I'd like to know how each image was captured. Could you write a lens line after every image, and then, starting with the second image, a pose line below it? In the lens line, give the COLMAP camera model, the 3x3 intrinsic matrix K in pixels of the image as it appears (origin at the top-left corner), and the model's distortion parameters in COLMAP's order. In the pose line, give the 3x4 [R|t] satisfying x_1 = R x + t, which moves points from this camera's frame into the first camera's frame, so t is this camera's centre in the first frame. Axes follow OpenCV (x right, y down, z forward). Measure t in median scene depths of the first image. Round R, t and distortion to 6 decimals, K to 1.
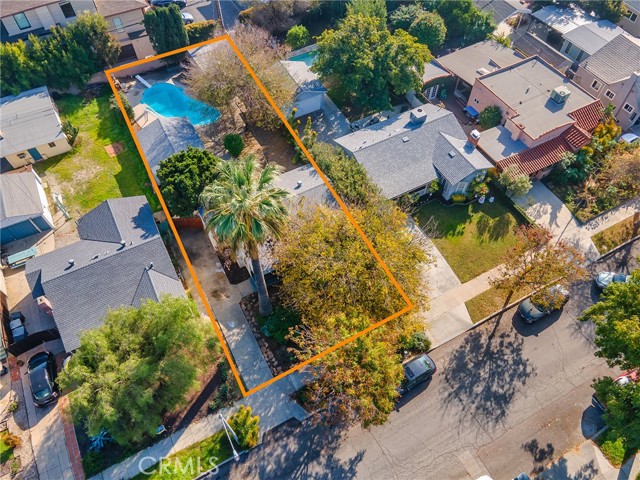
lens RADIAL K [[465.2, 0, 316.1], [0, 465.2, 237.0], [0, 0, 1]] dist [0.032053, 0.032937]
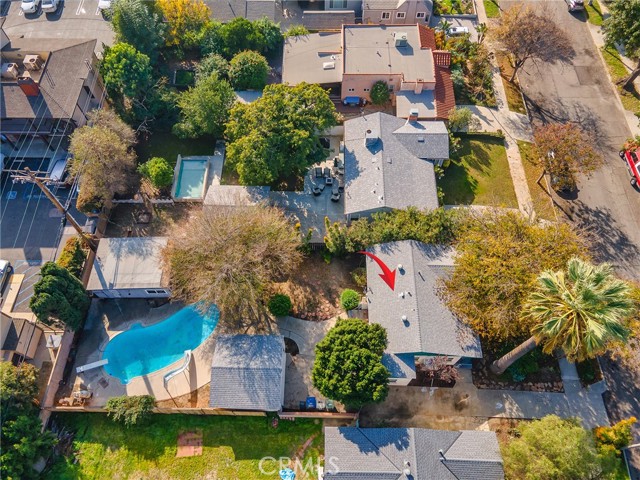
lens RADIAL K [[465.2, 0, 316.1], [0, 465.2, 237.0], [0, 0, 1]] dist [0.032053, 0.032937]
pose [[0.485105, -0.764500, 0.424515, -0.441550], [0.719900, 0.624731, 0.302415, -0.524778], [-0.496404, 0.158905, 0.853424, 0.241516]]
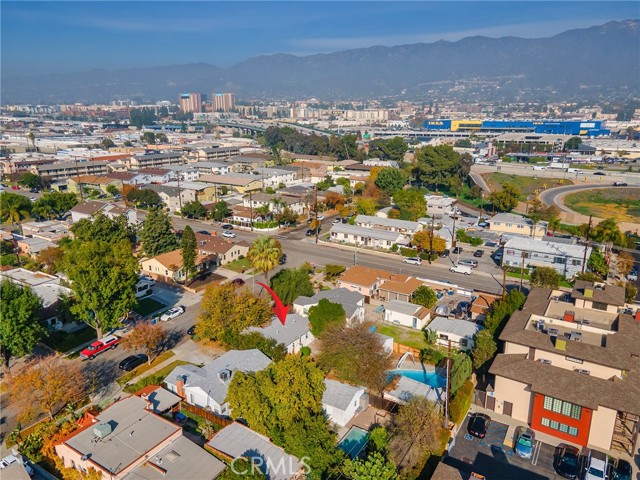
lens RADIAL K [[465.2, 0, 316.1], [0, 465.2, 237.0], [0, 0, 1]] dist [0.032053, 0.032937]
pose [[-0.876324, 0.135129, -0.462380, 0.561433], [-0.390020, 0.364340, 0.845660, -1.676953], [0.282737, 0.921410, -0.266577, 1.092846]]
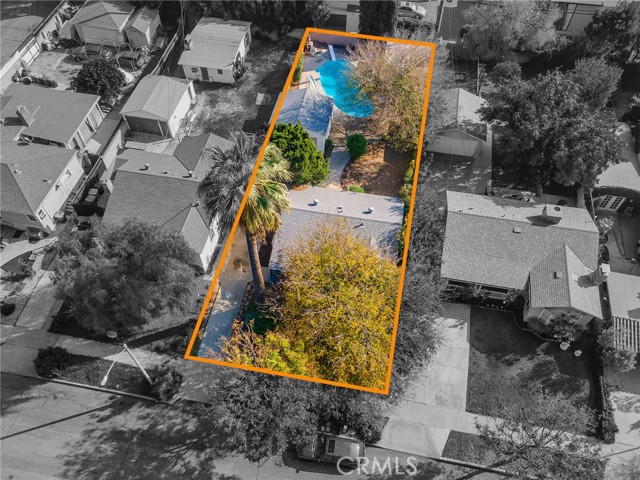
lens RADIAL K [[513.3, 0, 315.5], [0, 513.3, 258.8], [0, 0, 1]] dist [0.045815, 0.010519]
pose [[0.775193, 0.520821, -0.357521, 0.268602], [-0.519835, 0.847483, 0.107447, -0.079477], [0.358953, 0.102560, 0.927704, 0.033881]]
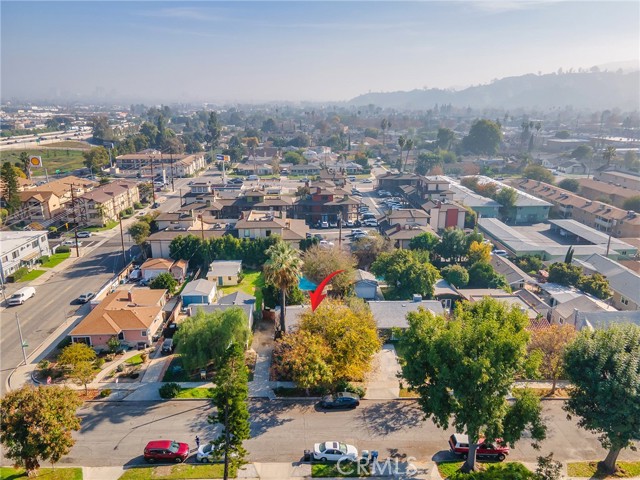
lens RADIAL K [[465.2, 0, 316.1], [0, 465.2, 237.0], [0, 0, 1]] dist [0.032053, 0.032937]
pose [[0.895945, 0.132582, -0.423915, 0.584947], [-0.367336, 0.757712, -0.539386, 0.616580], [0.249692, 0.638980, 0.727571, -0.440288]]
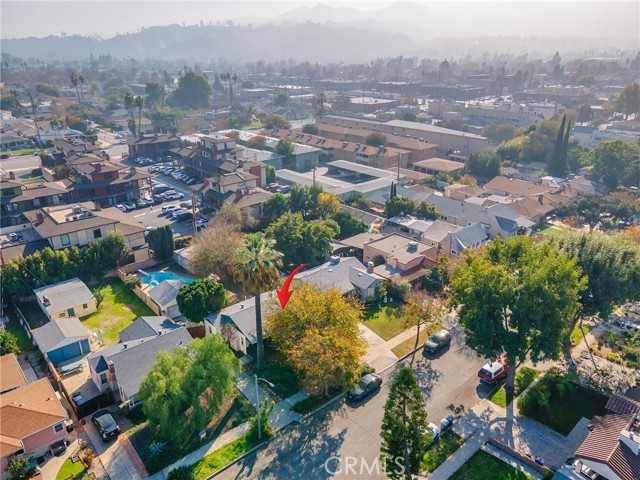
lens RADIAL K [[465.2, 0, 316.1], [0, 465.2, 237.0], [0, 0, 1]] dist [0.032053, 0.032937]
pose [[0.974698, -0.081851, 0.208001, -0.178225], [0.182297, 0.829571, -0.527806, 0.528182], [-0.129350, 0.552369, 0.823503, -0.371194]]
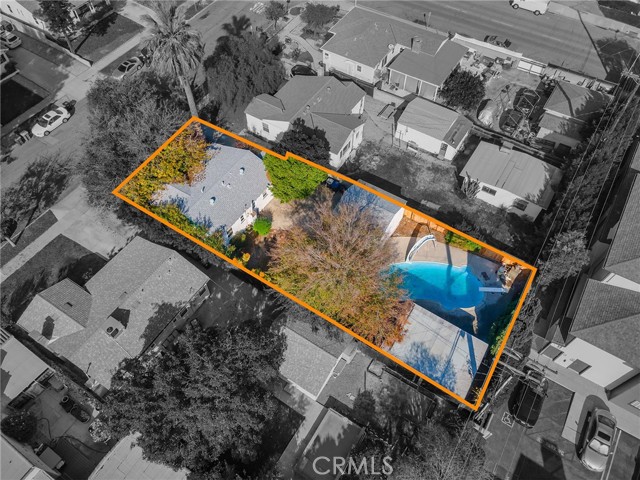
lens RADIAL K [[465.2, 0, 316.1], [0, 465.2, 237.0], [0, 0, 1]] dist [0.032053, 0.032937]
pose [[-0.873761, 0.404562, -0.269945, 0.071518], [-0.393196, -0.260927, 0.881654, -1.076952], [0.286248, 0.876497, 0.387060, 0.674616]]
